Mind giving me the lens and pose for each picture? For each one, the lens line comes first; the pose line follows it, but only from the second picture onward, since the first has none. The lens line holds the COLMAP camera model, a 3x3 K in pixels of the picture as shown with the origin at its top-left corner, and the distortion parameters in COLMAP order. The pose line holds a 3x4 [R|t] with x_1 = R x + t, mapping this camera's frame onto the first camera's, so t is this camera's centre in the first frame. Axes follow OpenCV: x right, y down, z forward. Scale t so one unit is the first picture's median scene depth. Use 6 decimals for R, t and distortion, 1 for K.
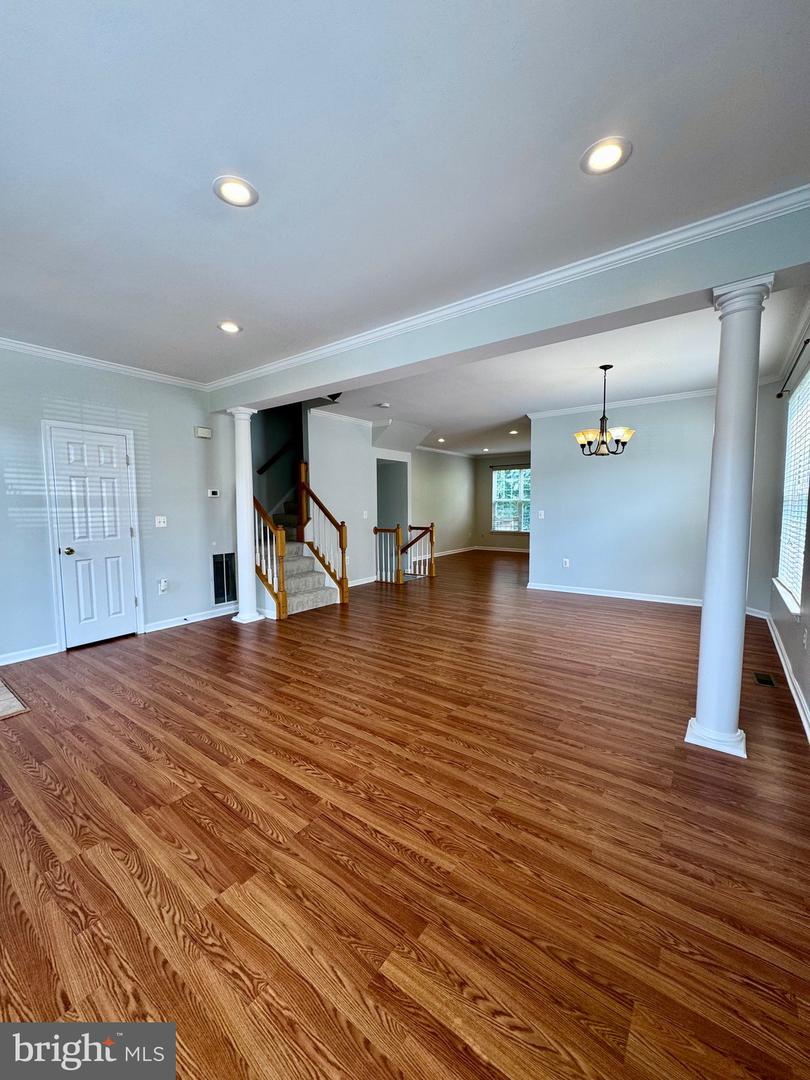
lens RADIAL K [[432.7, 0, 403.7], [0, 432.7, 538.8], [0, 0, 1]] dist [-0.002024, 0.001164]
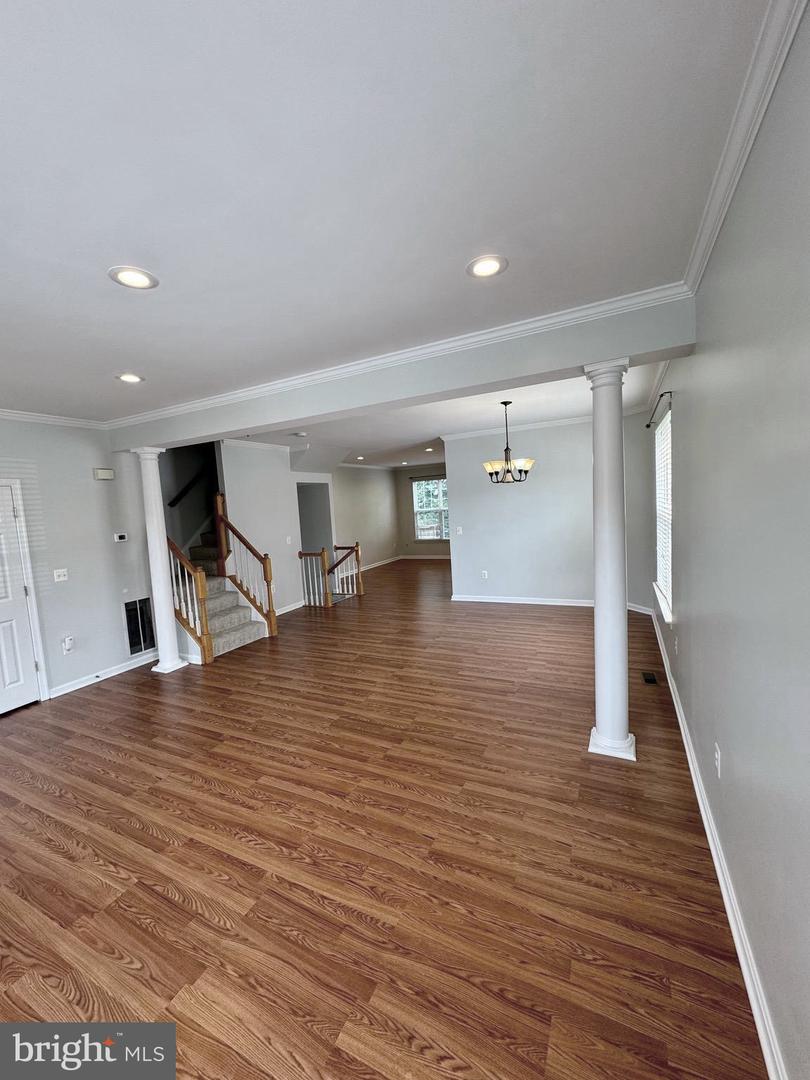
lens RADIAL K [[432.7, 0, 404.9], [0, 432.7, 539.1], [0, 0, 1]] dist [-0.002024, 0.001164]
pose [[0.982768, -0.067582, 0.172048, 0.007748], [0.067868, 0.997685, 0.004229, -0.139102], [-0.171935, 0.007521, 0.985080, -0.059816]]
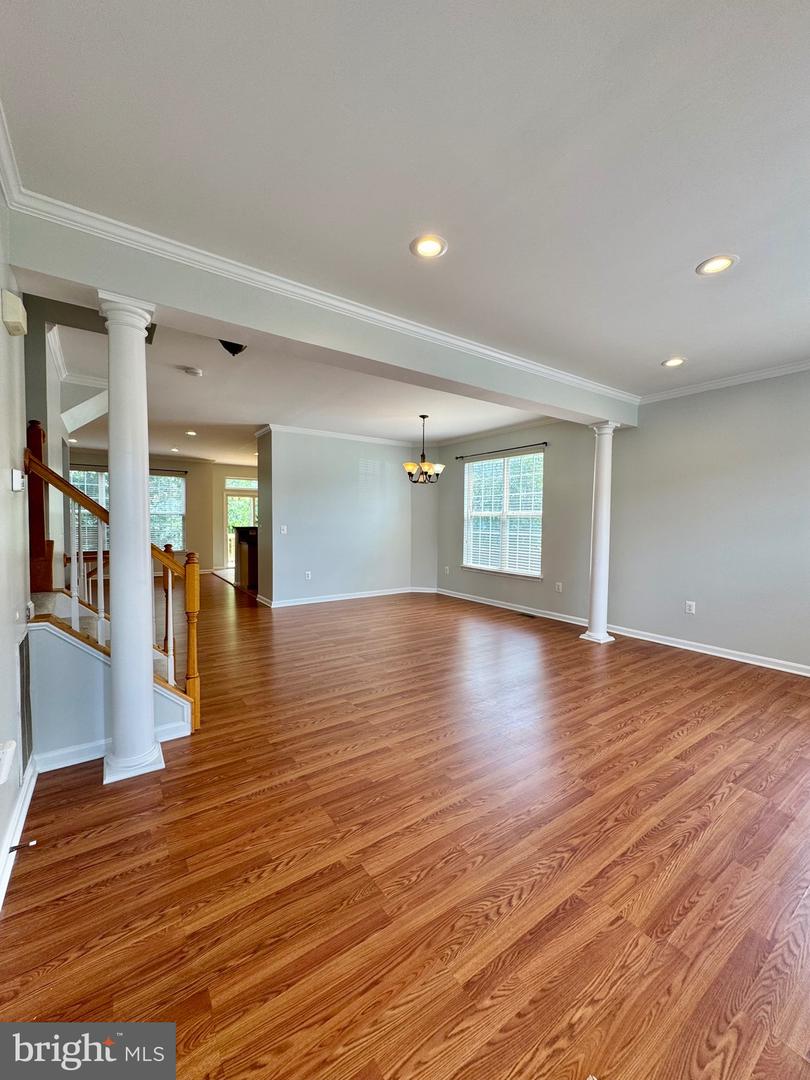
lens RADIAL K [[432.7, 0, 407.3], [0, 432.7, 546.3], [0, 0, 1]] dist [-0.002024, 0.001164]
pose [[0.307381, -0.046353, 0.950457, -1.498072], [0.060688, 0.997735, 0.029032, -0.086249], [-0.949649, 0.048757, 0.309498, 1.227237]]
